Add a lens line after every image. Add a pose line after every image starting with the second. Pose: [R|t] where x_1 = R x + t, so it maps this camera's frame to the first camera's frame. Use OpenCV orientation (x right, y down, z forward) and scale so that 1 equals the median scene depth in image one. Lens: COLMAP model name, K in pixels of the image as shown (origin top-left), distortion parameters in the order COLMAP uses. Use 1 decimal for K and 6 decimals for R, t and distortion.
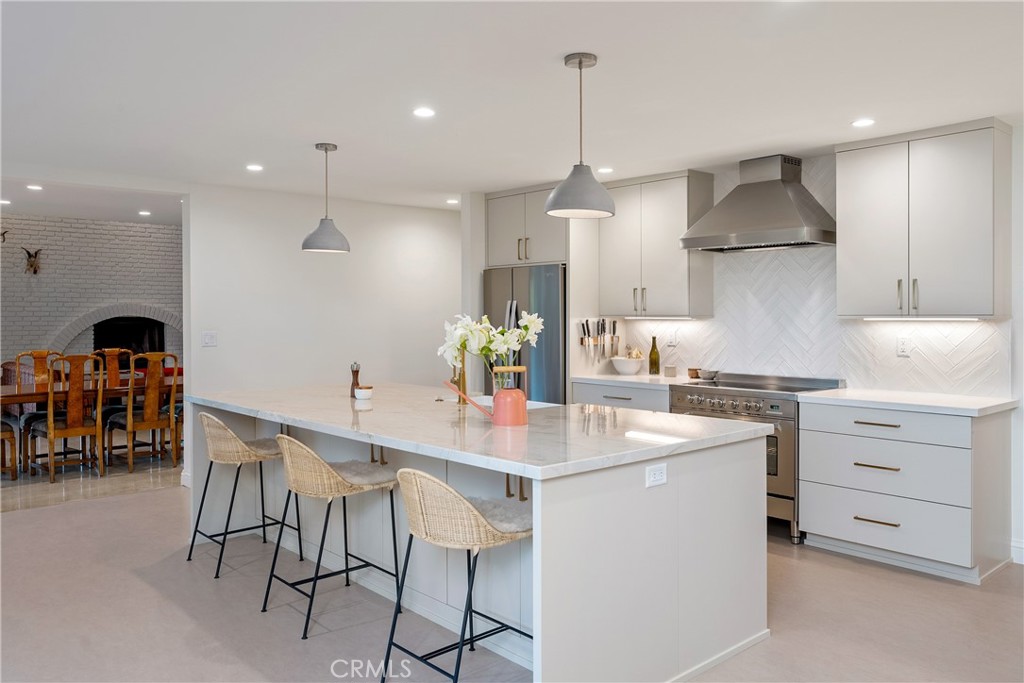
lens RADIAL K [[774.0, 0, 512.0], [0, 774.0, 341.5], [0, 0, 1]] dist [0.008038, 0.009272]
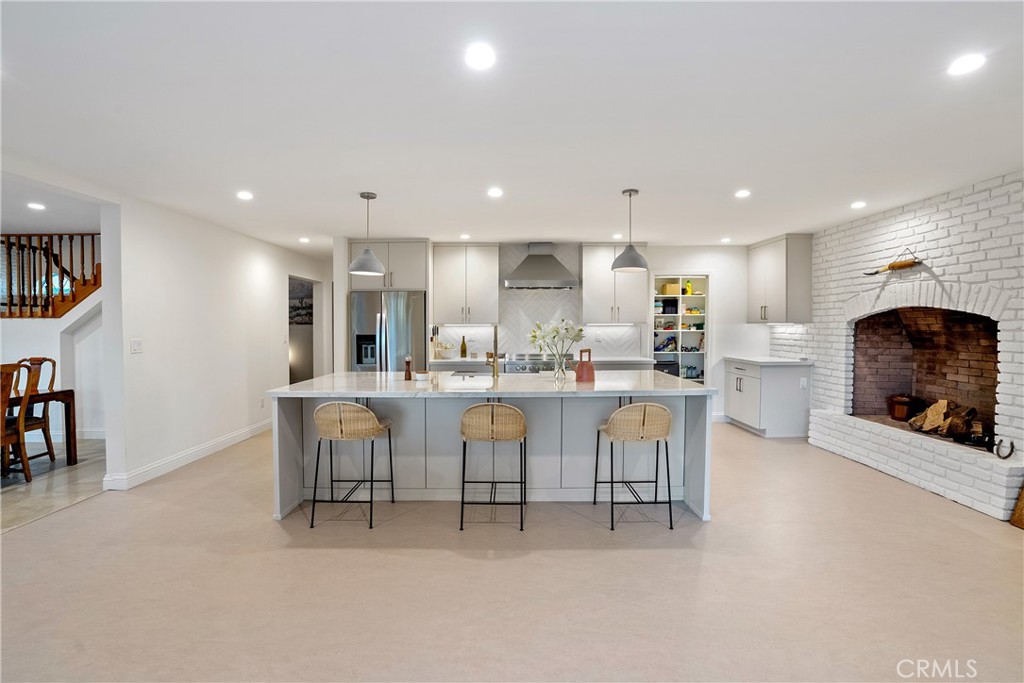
lens RADIAL K [[477.6, 0, 512.0], [0, 477.6, 341.5], [0, 0, 1]] dist [-0.040133, 0.000509]
pose [[0.669643, -0.025873, 0.742233, -0.550728], [0.028052, 0.999561, 0.009534, -0.000752], [-0.742153, 0.014436, 0.670074, 0.214218]]
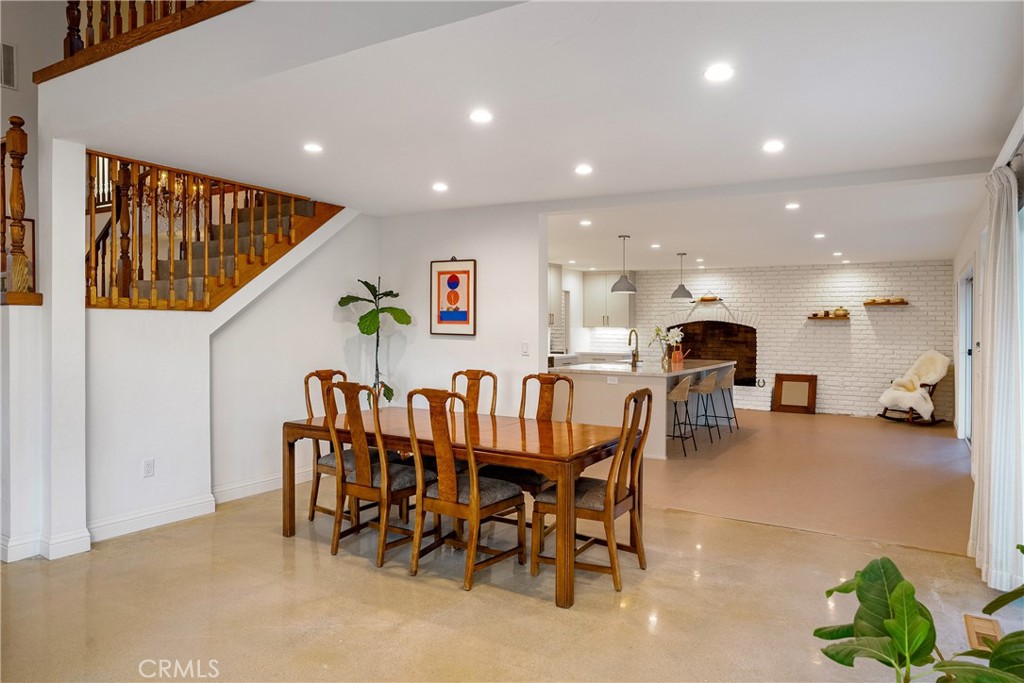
lens RADIAL K [[665.2, 0, 512.0], [0, 665.2, 341.5], [0, 0, 1]] dist [0.001382, -0.073771]
pose [[-0.284162, -0.023160, 0.958496, -1.382176], [0.023334, 0.999245, 0.031062, -0.044442], [-0.958492, 0.031192, -0.283407, 1.394695]]
